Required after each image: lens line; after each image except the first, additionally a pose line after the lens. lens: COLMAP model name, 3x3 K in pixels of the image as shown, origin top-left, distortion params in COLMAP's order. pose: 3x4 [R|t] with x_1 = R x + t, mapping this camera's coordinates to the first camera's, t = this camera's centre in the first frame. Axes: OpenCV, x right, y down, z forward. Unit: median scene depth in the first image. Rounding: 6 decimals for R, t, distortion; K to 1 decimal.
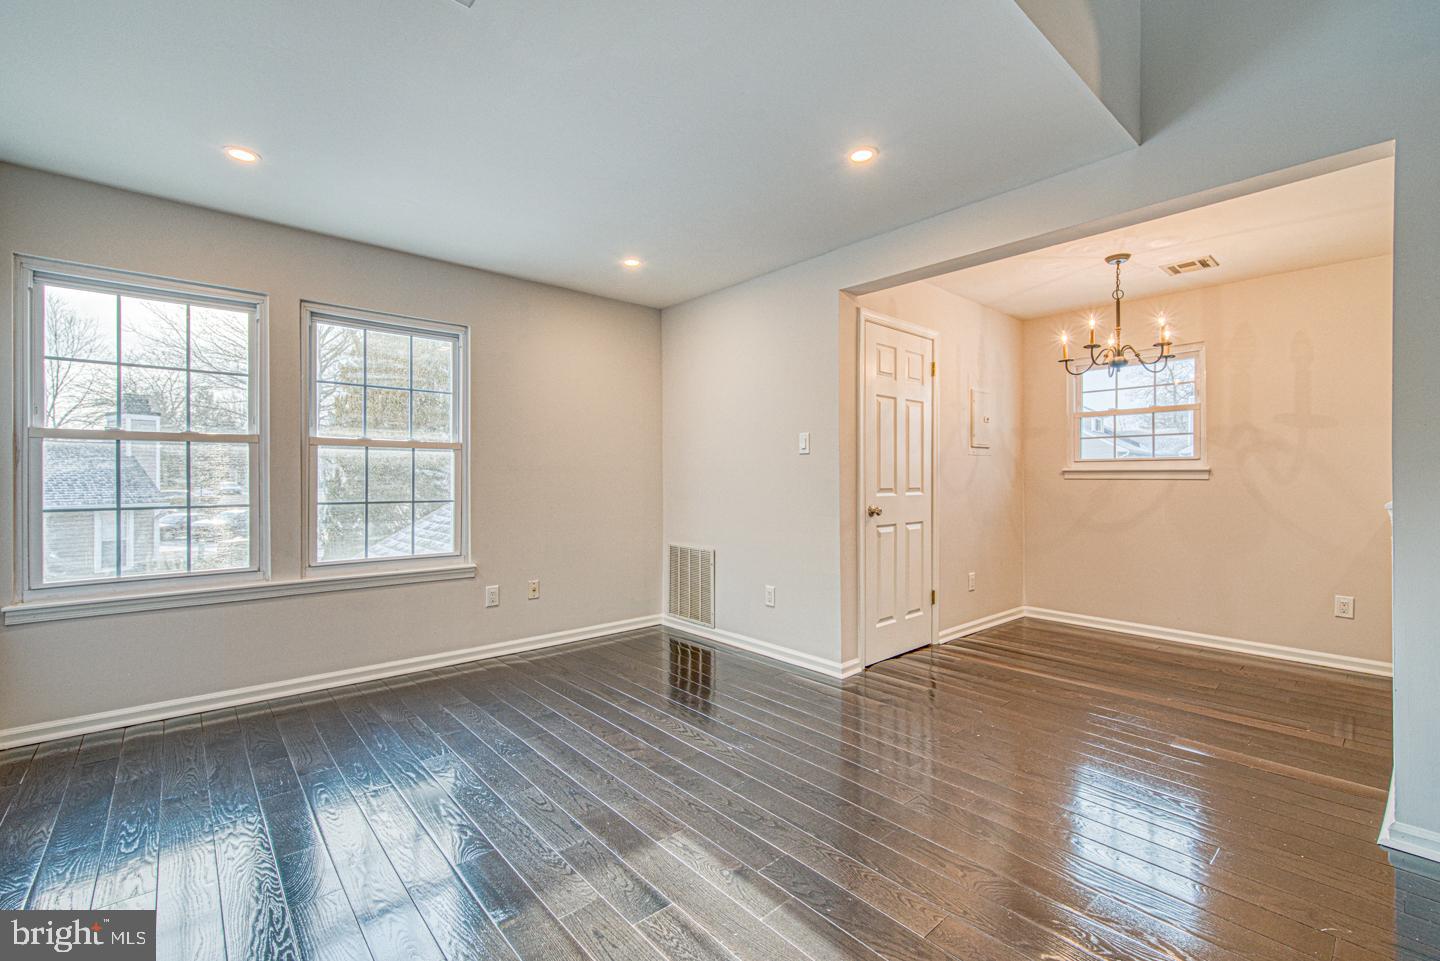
lens RADIAL K [[640.0, 0, 737.5], [0, 640.0, 483.6], [0, 0, 1]] dist [0.002798, 0.000200]
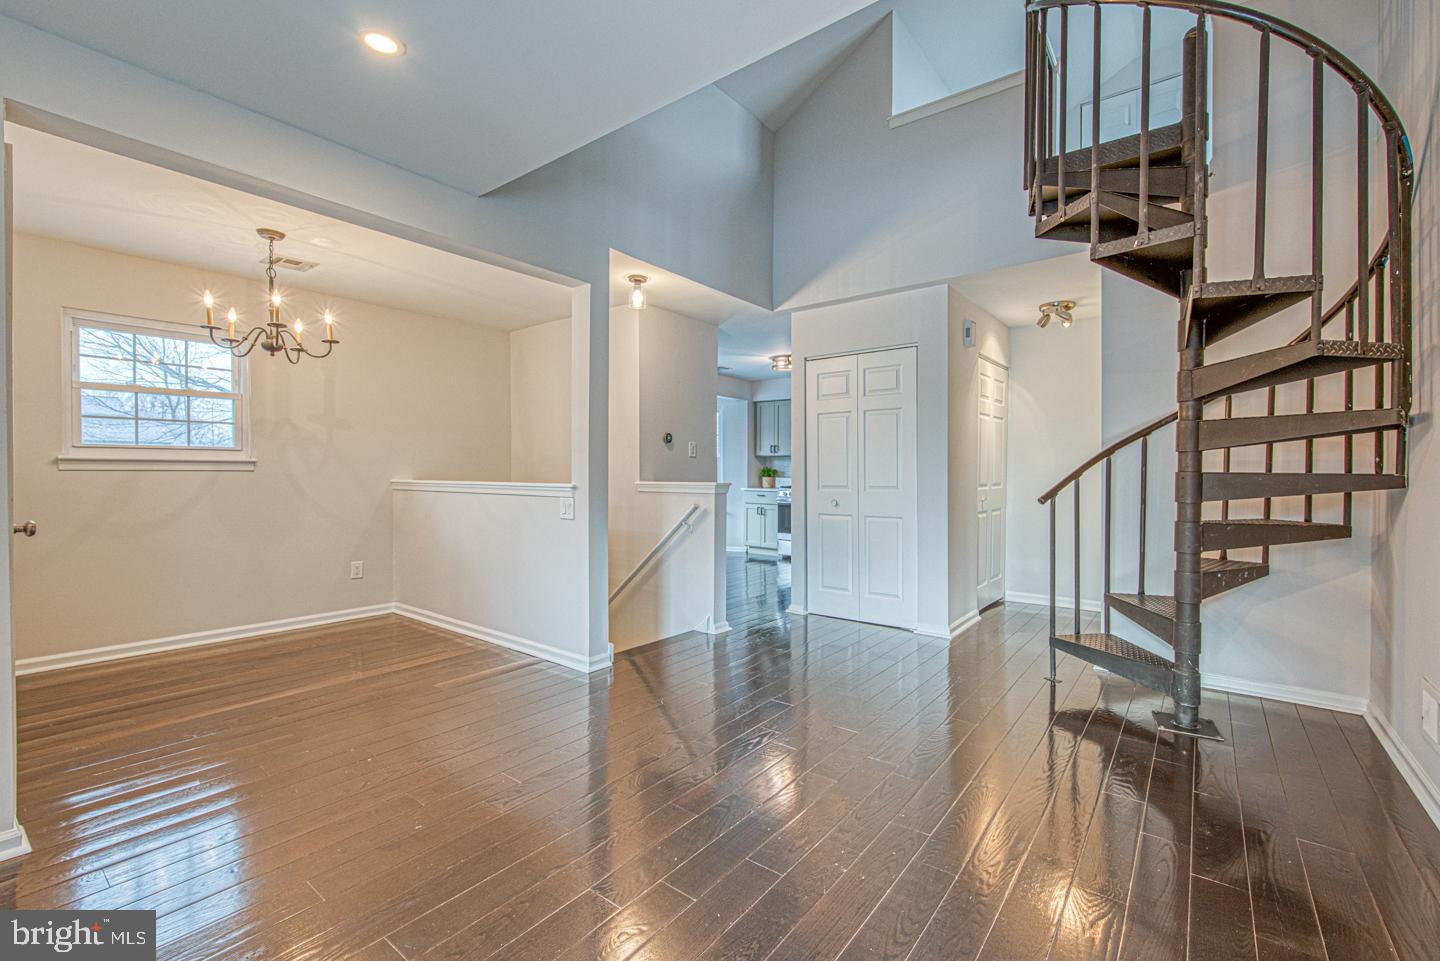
lens RADIAL K [[609.1, 0, 746.4], [0, 609.1, 480.1], [0, 0, 1]] dist [0.001066, 0.000035]
pose [[-0.195368, -0.015456, 0.980608, -0.374473], [0.006443, 0.999834, 0.017043, -0.003128], [-0.980709, 0.009647, -0.195236, 0.443875]]
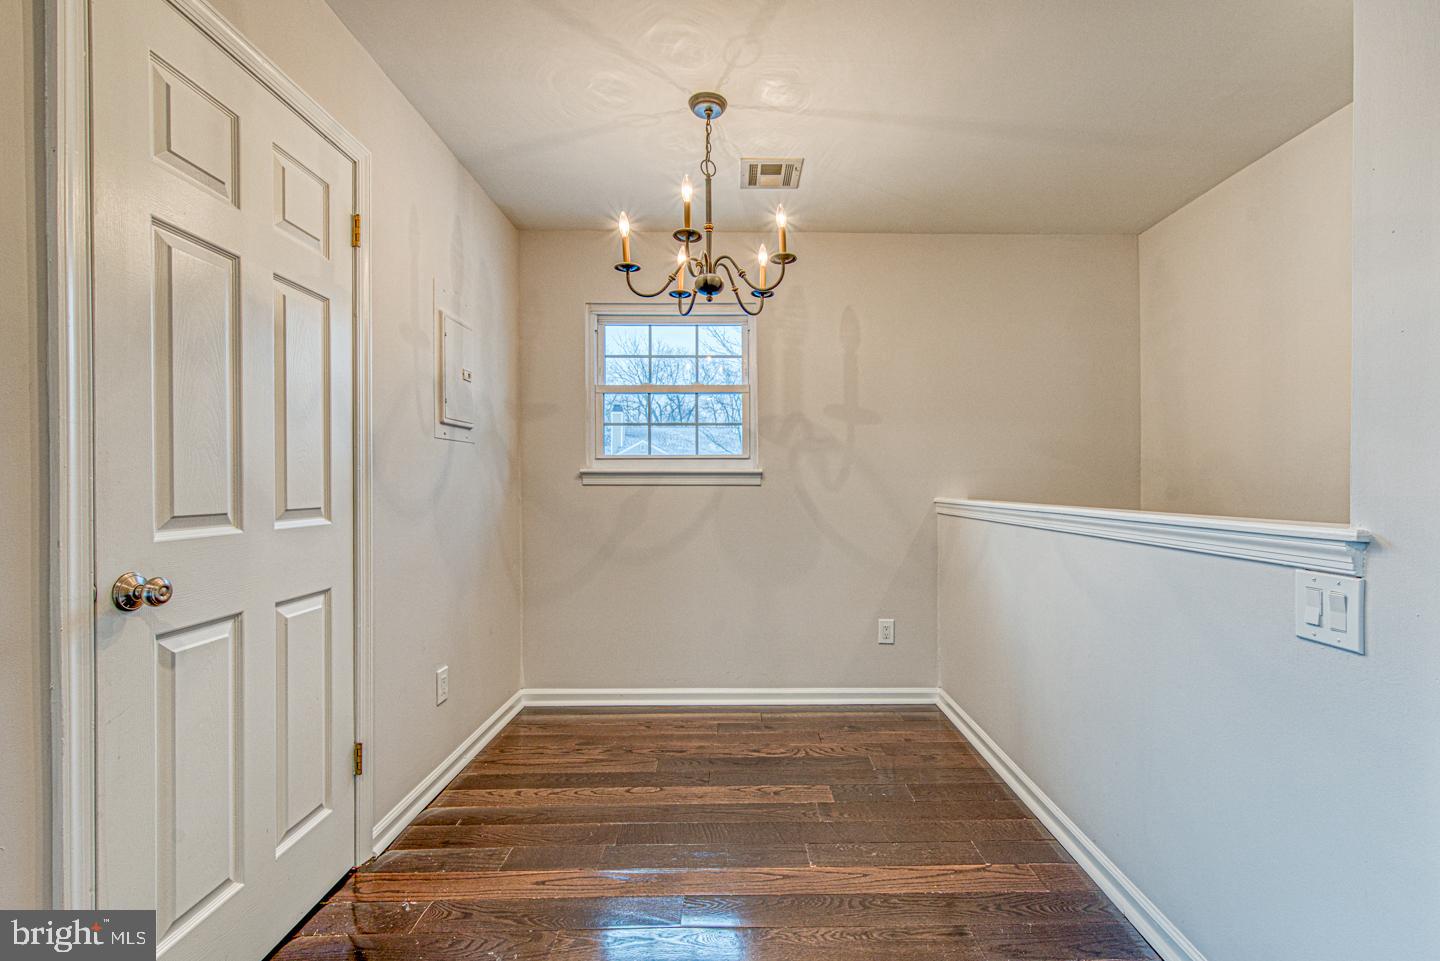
lens RADIAL K [[640.0, 0, 737.5], [0, 640.0, 483.6], [0, 0, 1]] dist [0.002798, 0.000200]
pose [[0.676368, -0.001061, 0.736563, 0.163353], [0.007934, 0.999951, -0.005846, -0.004111], [-0.736521, 0.009798, 0.676344, 0.527126]]
